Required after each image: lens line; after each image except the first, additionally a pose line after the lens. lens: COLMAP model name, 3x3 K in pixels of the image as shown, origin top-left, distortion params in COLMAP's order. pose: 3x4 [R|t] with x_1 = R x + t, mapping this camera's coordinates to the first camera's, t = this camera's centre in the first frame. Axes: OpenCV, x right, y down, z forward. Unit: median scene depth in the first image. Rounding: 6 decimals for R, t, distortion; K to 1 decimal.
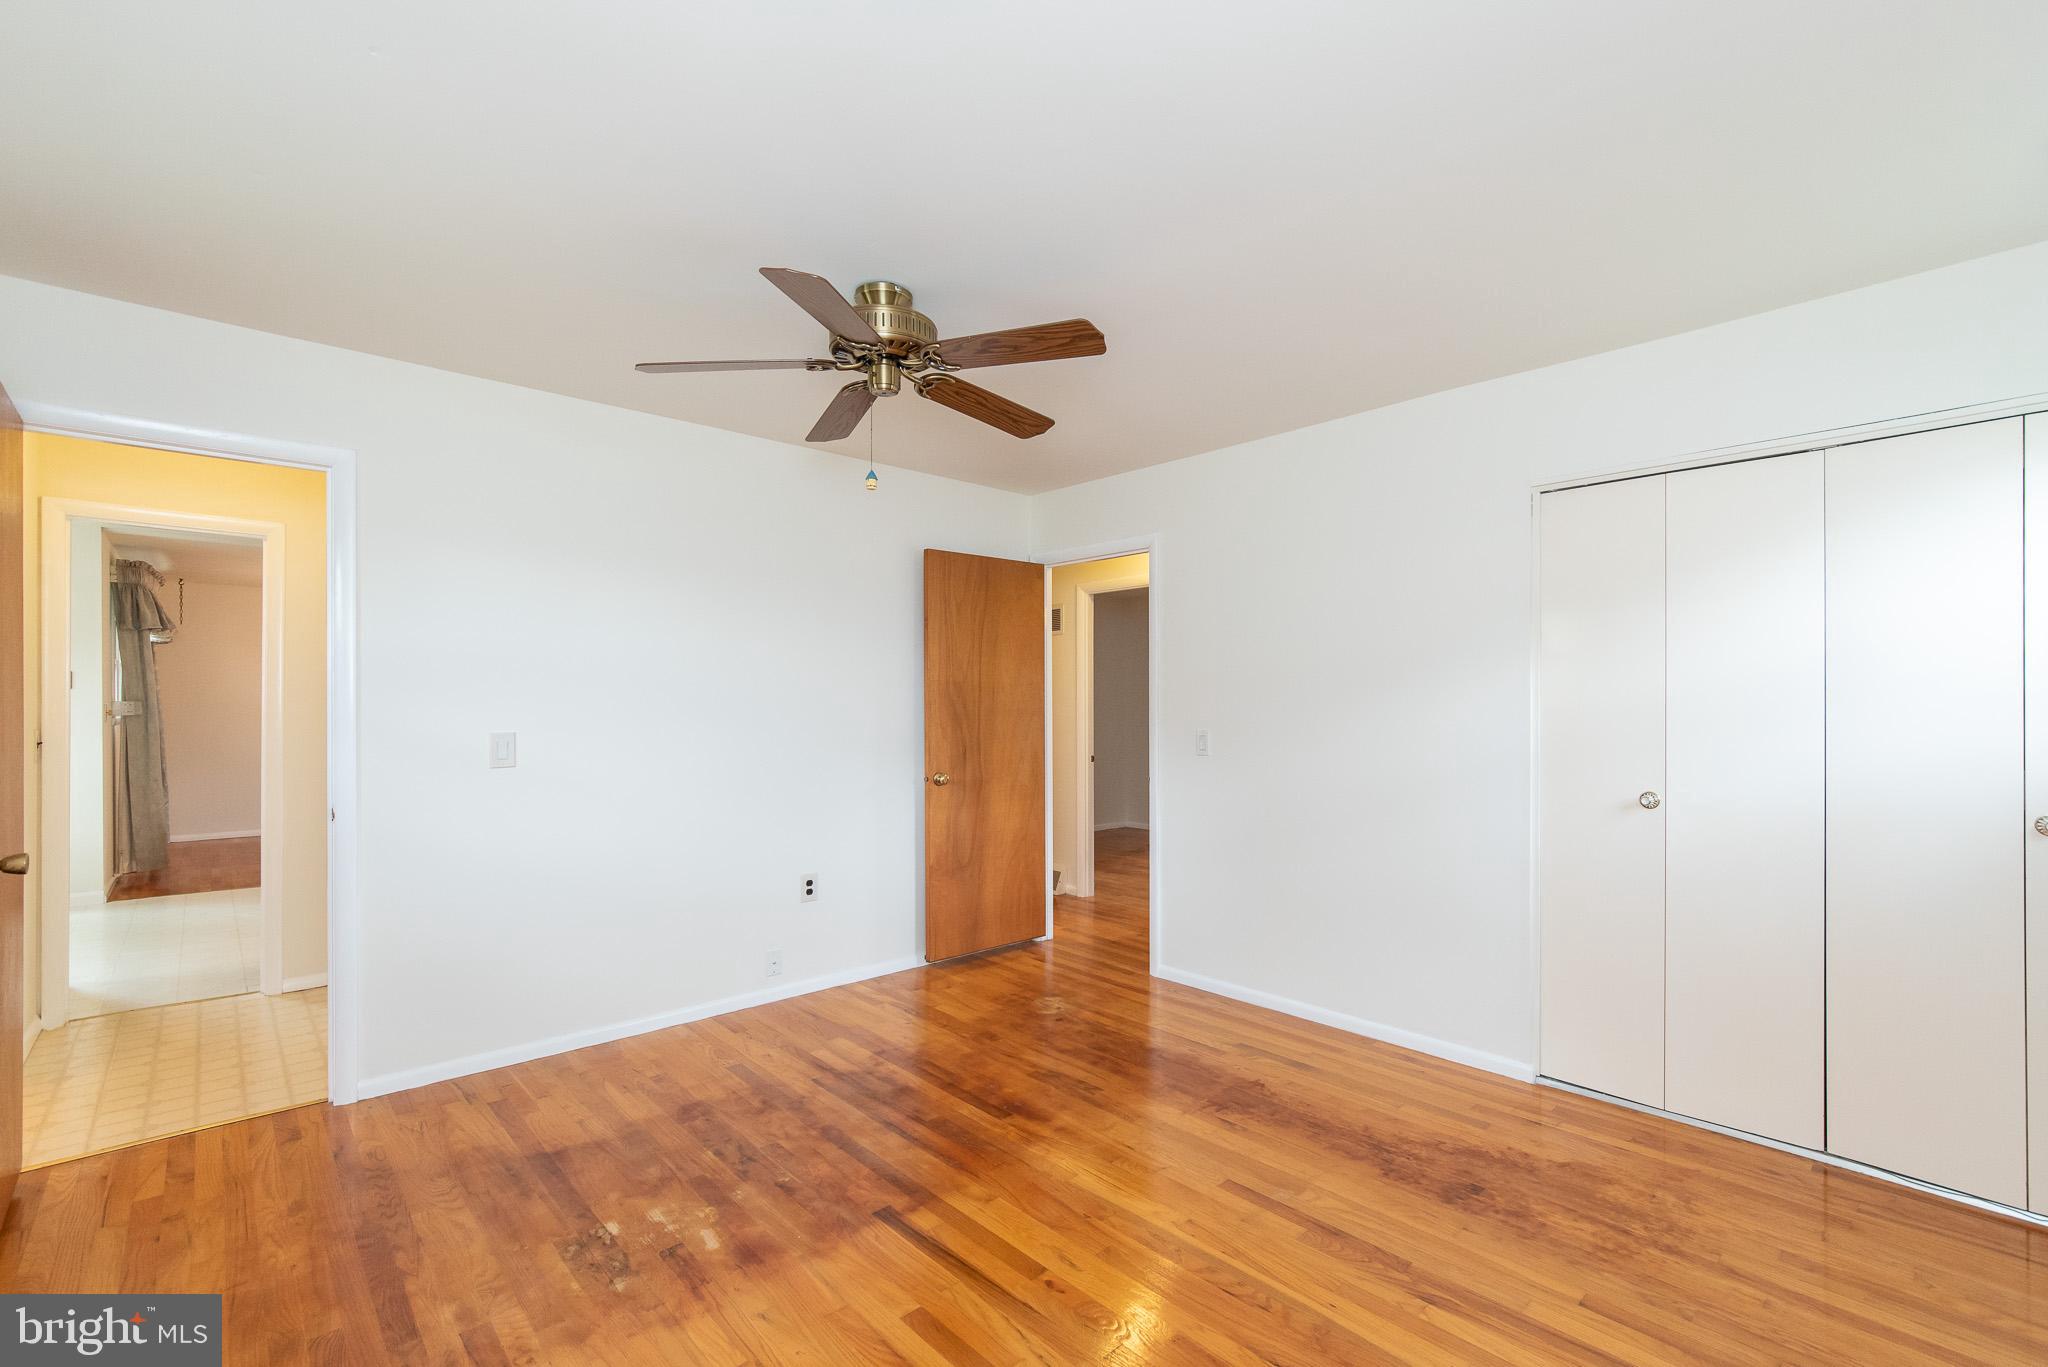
lens RADIAL K [[918.2, 0, 1083.3], [0, 918.2, 707.3], [0, 0, 1]] dist [-0.001292, 0.000309]
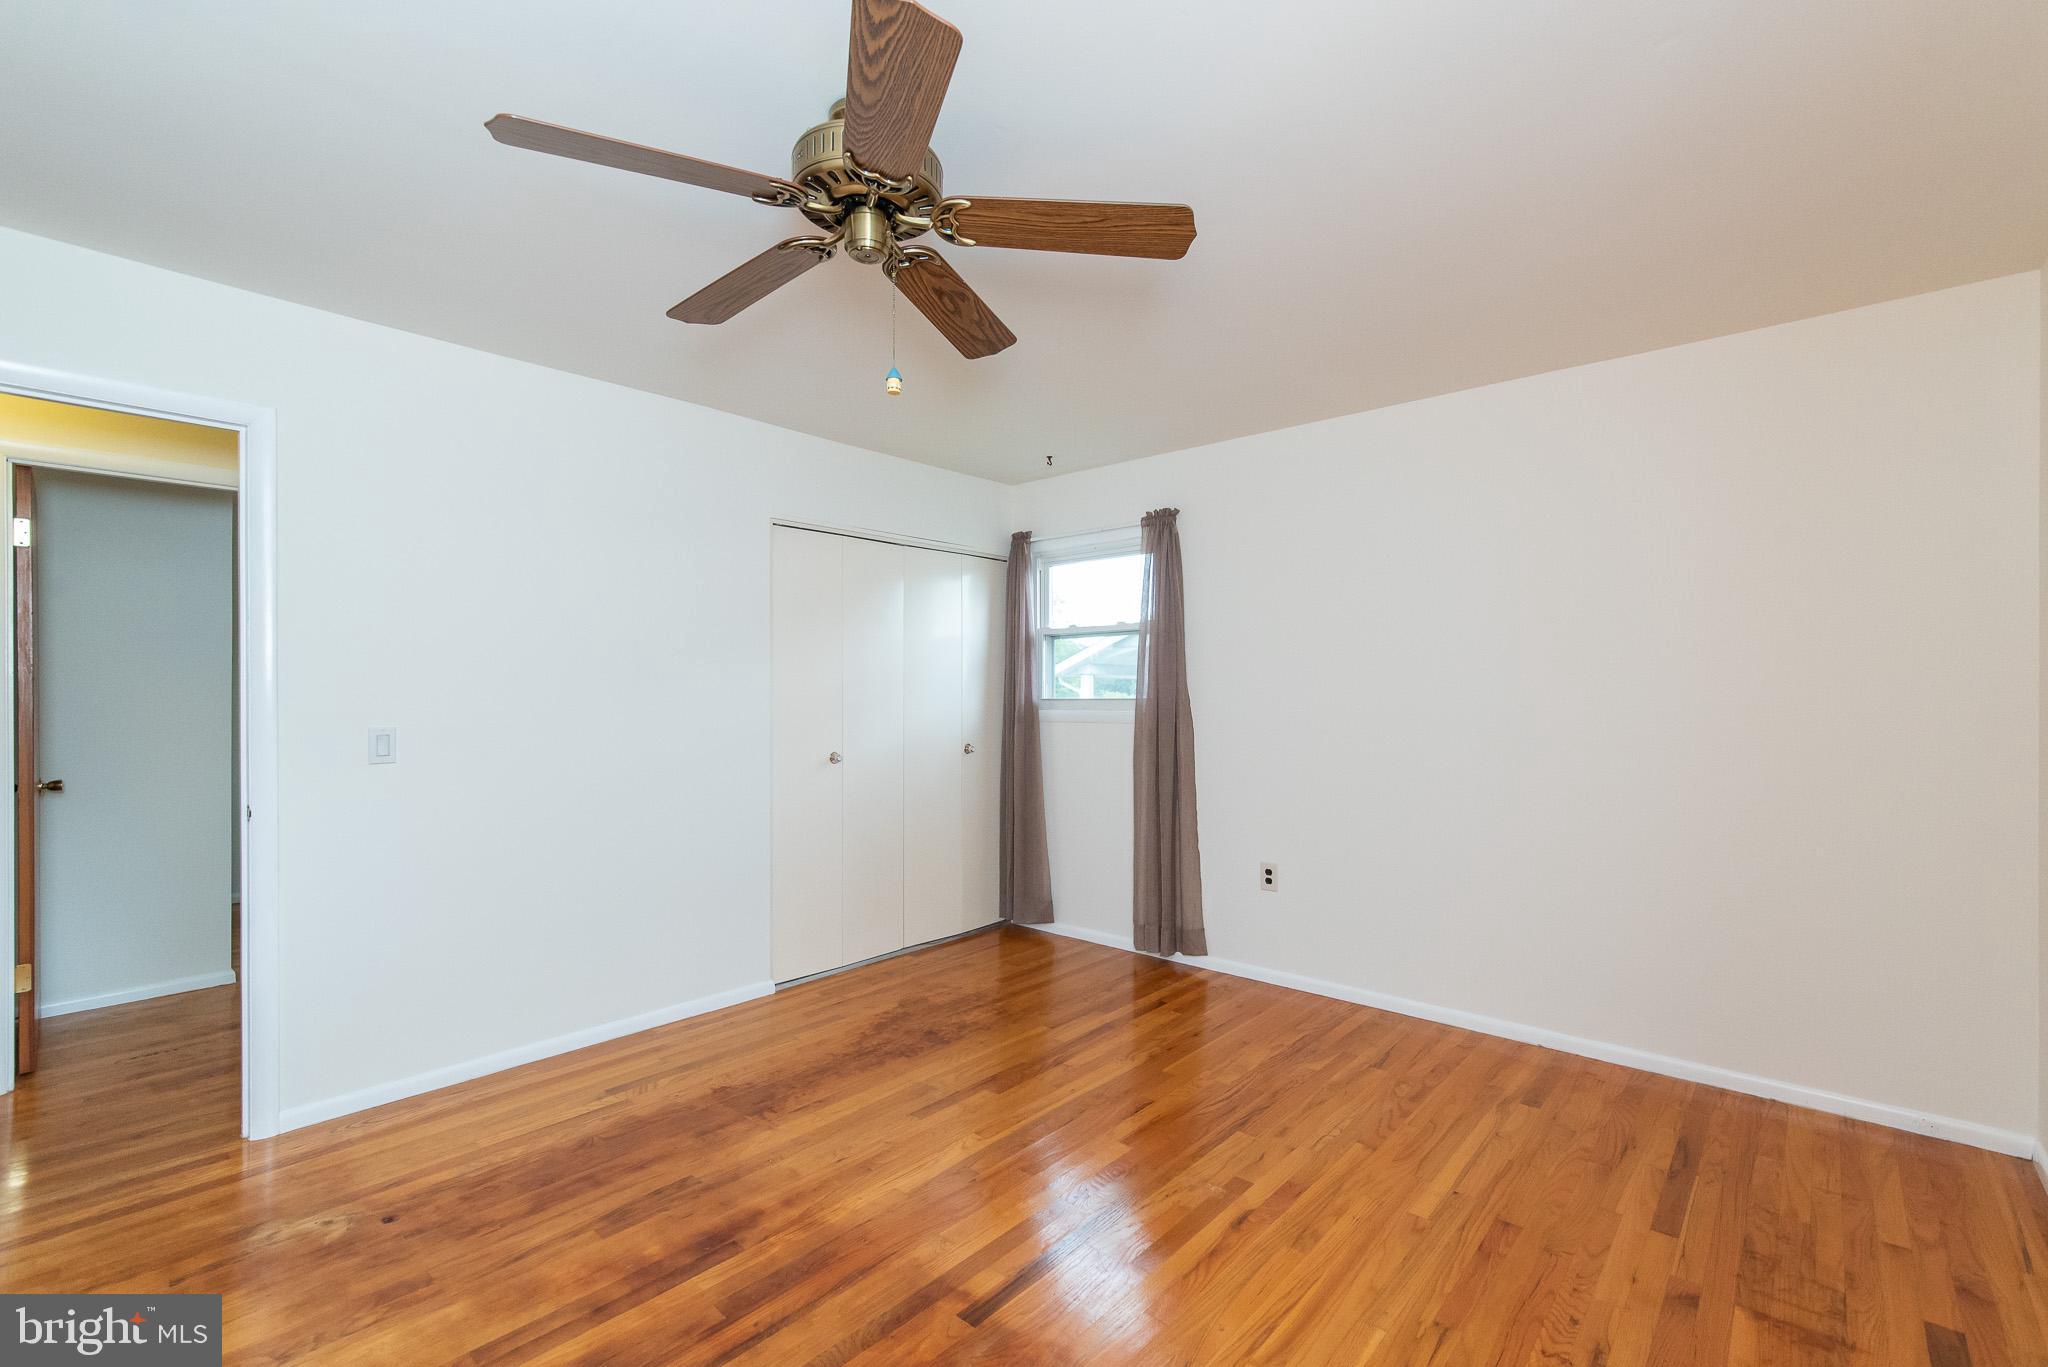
lens RADIAL K [[887.1, 0, 1023.1], [0, 887.1, 681.7], [0, 0, 1]] dist [-0.000142, 0.000070]
pose [[-0.074539, 0.014620, 0.997111, -0.791483], [0.001537, 0.999893, -0.014545, 0.005455], [-0.997217, 0.000448, -0.074553, 0.801631]]
